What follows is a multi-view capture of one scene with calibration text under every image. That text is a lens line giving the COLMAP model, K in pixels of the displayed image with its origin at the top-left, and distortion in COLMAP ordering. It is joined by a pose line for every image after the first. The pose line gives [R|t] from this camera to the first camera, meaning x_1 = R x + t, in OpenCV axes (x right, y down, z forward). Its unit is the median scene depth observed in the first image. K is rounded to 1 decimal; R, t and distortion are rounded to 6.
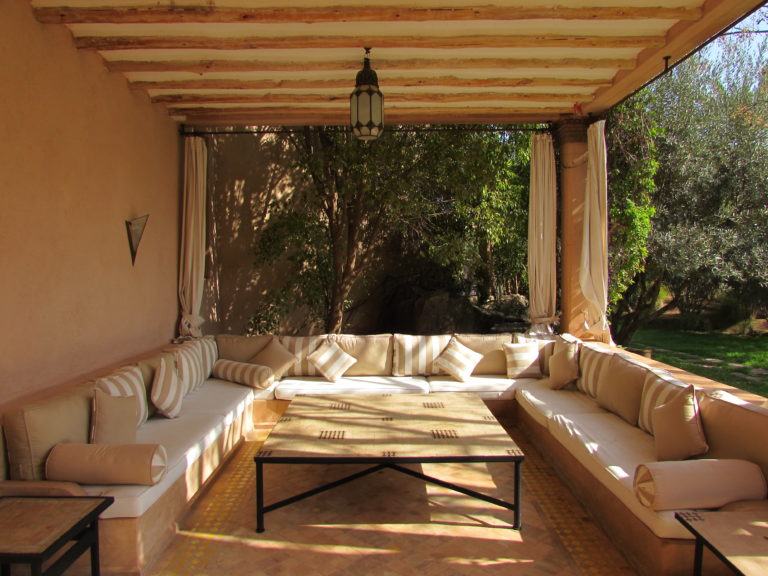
lens RADIAL K [[538.1, 0, 380.0], [0, 538.1, 283.3], [0, 0, 1]] dist [-0.047469, 0.006617]
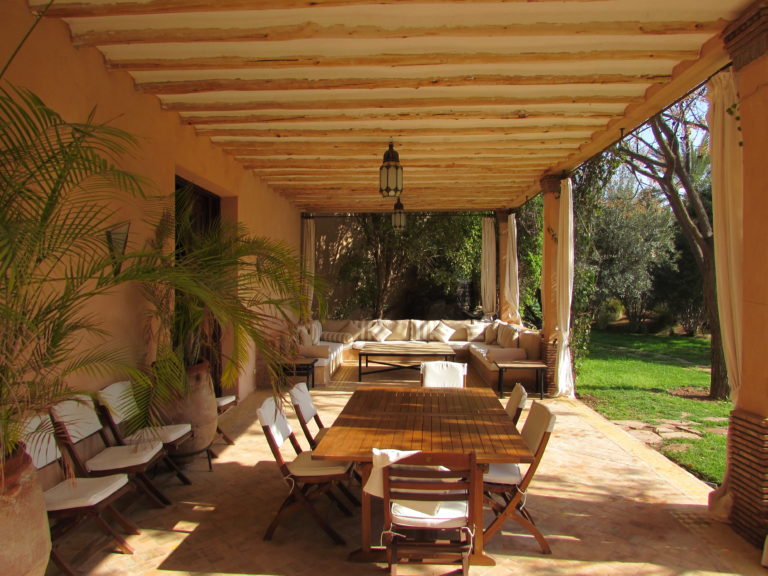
lens RADIAL K [[538.1, 0, 385.8], [0, 538.1, 290.7], [0, 0, 1]] dist [-0.047469, 0.006617]
pose [[0.999404, 0.004669, -0.034216, 0.001635], [-0.005494, 0.999695, -0.024061, 0.036462], [0.034094, 0.024235, 0.999125, -0.988191]]
